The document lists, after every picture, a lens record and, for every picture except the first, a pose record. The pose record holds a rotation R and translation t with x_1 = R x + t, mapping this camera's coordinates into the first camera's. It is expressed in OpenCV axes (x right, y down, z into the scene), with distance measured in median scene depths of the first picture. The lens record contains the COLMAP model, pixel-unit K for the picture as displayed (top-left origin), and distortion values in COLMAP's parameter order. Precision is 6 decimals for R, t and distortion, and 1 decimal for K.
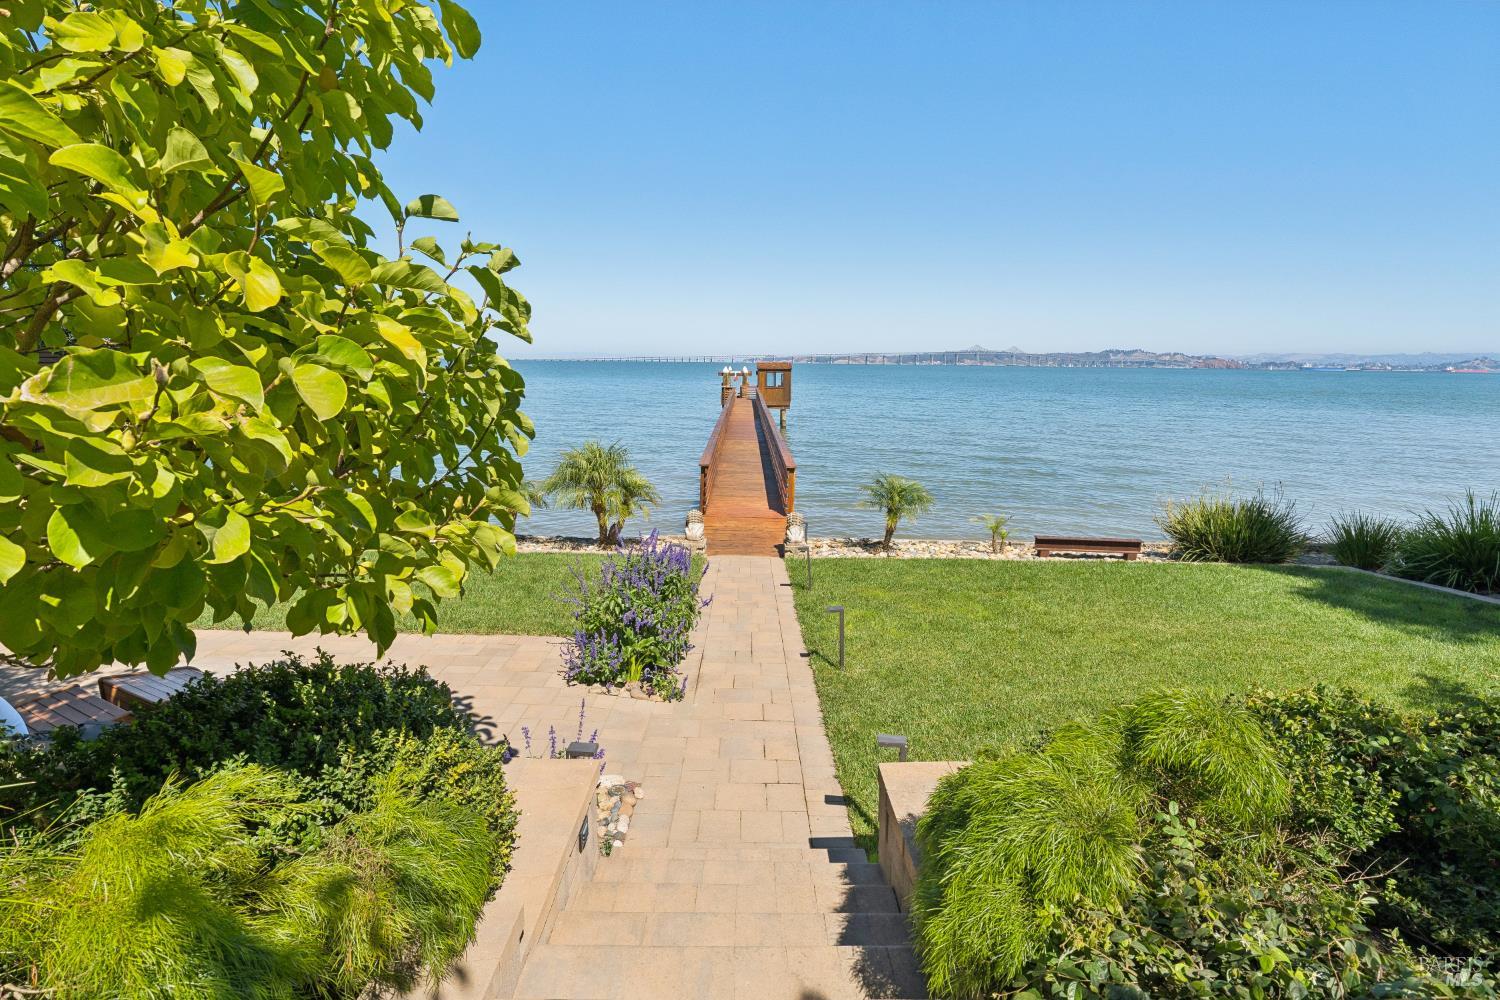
lens RADIAL K [[722.1, 0, 750.0], [0, 722.1, 500.0], [0, 0, 1]] dist [-0.001931, -0.000538]
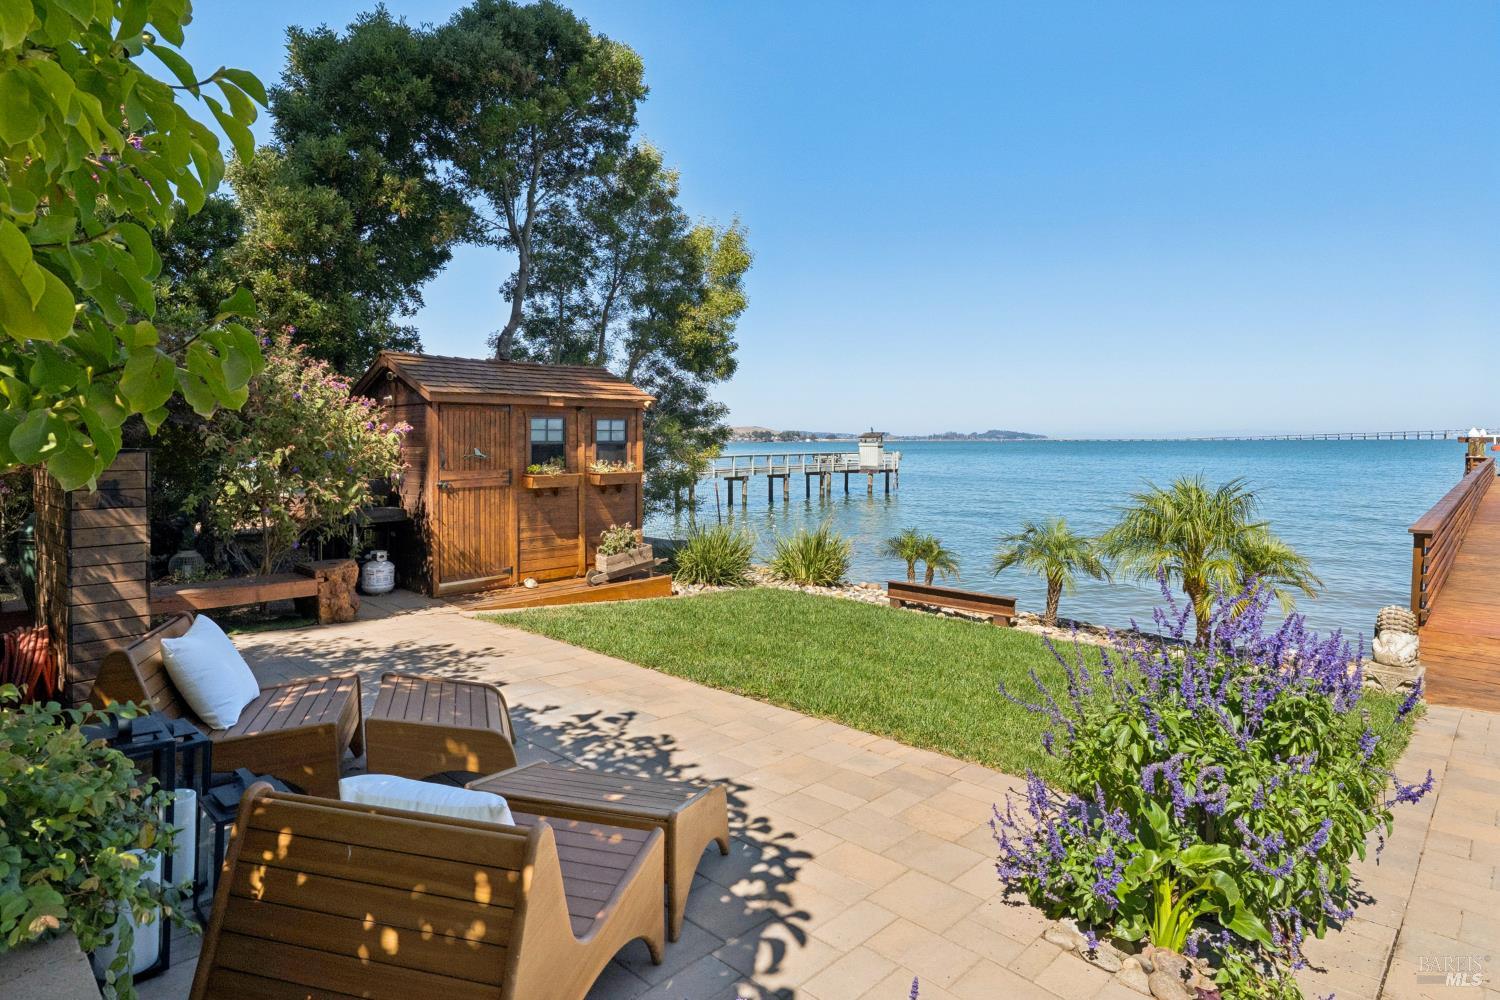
lens RADIAL K [[809.7, 0, 750.4], [0, 809.7, 456.0], [0, 0, 1]] dist [-0.002655, -0.000950]
pose [[0.722364, -0.011119, -0.691423, -0.016265], [-0.114207, 0.984222, -0.135145, 0.065689], [0.682016, 0.176590, 0.709697, 0.439396]]
